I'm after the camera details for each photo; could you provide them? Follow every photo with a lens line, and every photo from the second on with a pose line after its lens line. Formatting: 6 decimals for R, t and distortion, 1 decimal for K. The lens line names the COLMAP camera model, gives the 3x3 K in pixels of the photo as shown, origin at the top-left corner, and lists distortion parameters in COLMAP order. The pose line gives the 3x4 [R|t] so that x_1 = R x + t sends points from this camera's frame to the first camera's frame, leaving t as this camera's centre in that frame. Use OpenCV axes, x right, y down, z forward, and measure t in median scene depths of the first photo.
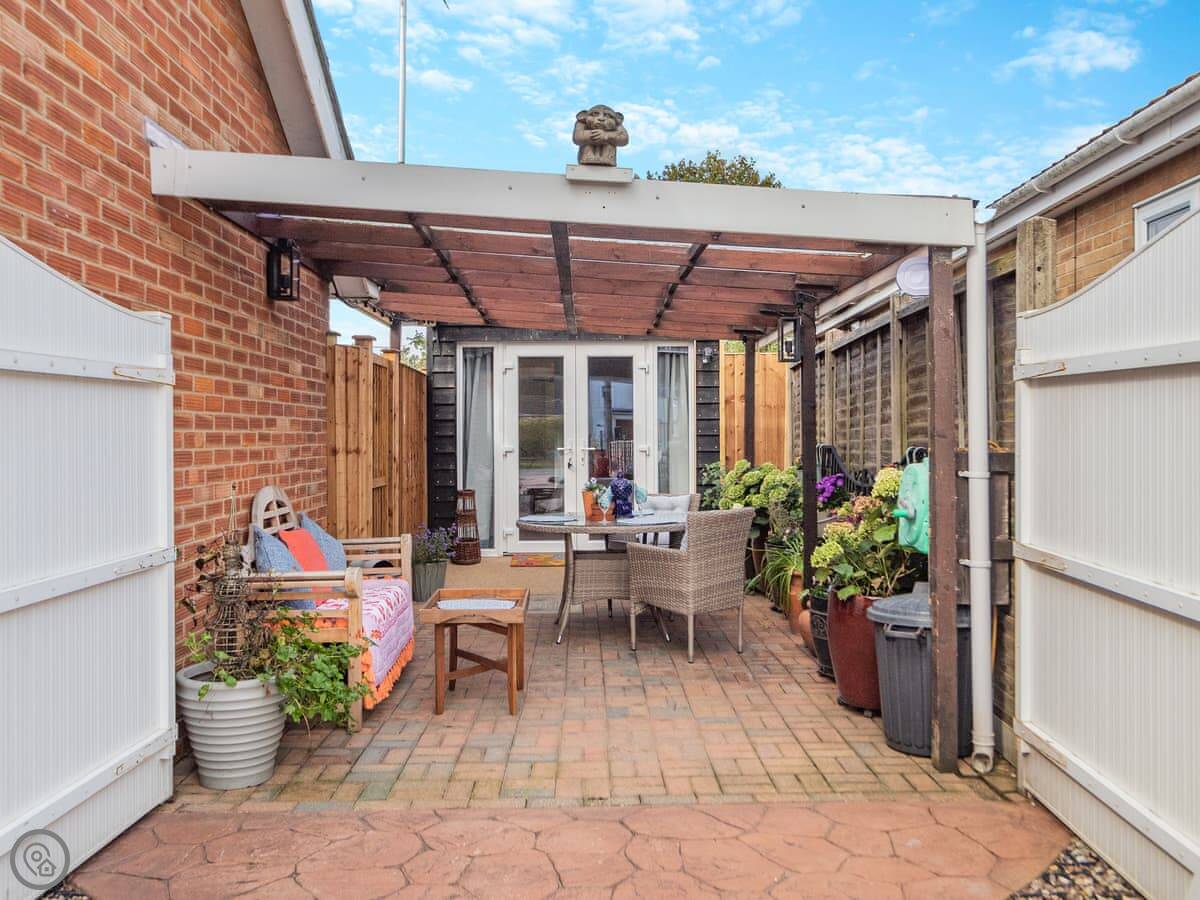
lens RADIAL K [[867.2, 0, 595.2], [0, 867.2, 443.6], [0, 0, 1]] dist [-0.007382, -0.001512]
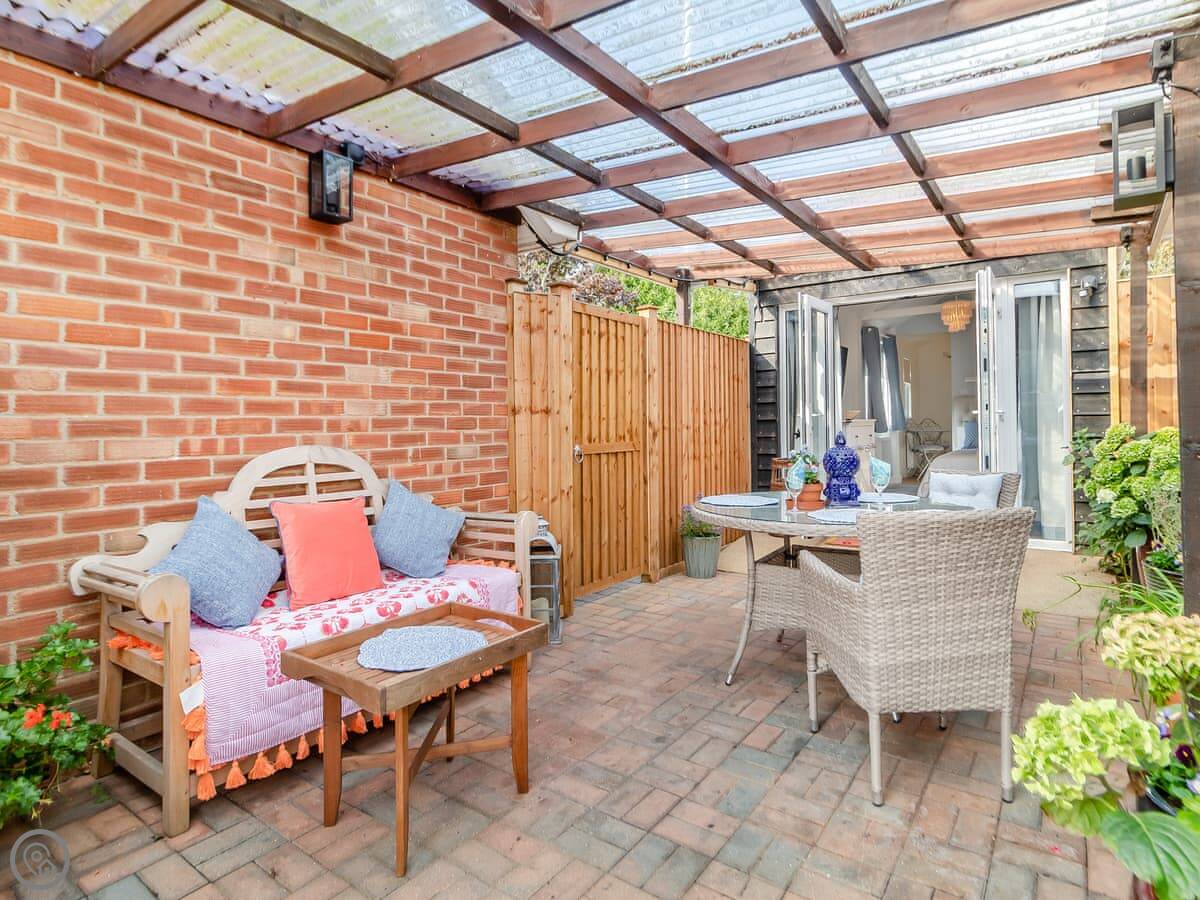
lens RADIAL K [[609.5, 0, 681.4], [0, 609.5, 418.3], [0, 0, 1]] dist [-0.001623, 0.002677]
pose [[0.833178, -0.010547, -0.552905, 0.191641], [0.004774, 0.999918, -0.011879, 0.024625], [0.552985, 0.007258, 0.833160, 0.563909]]
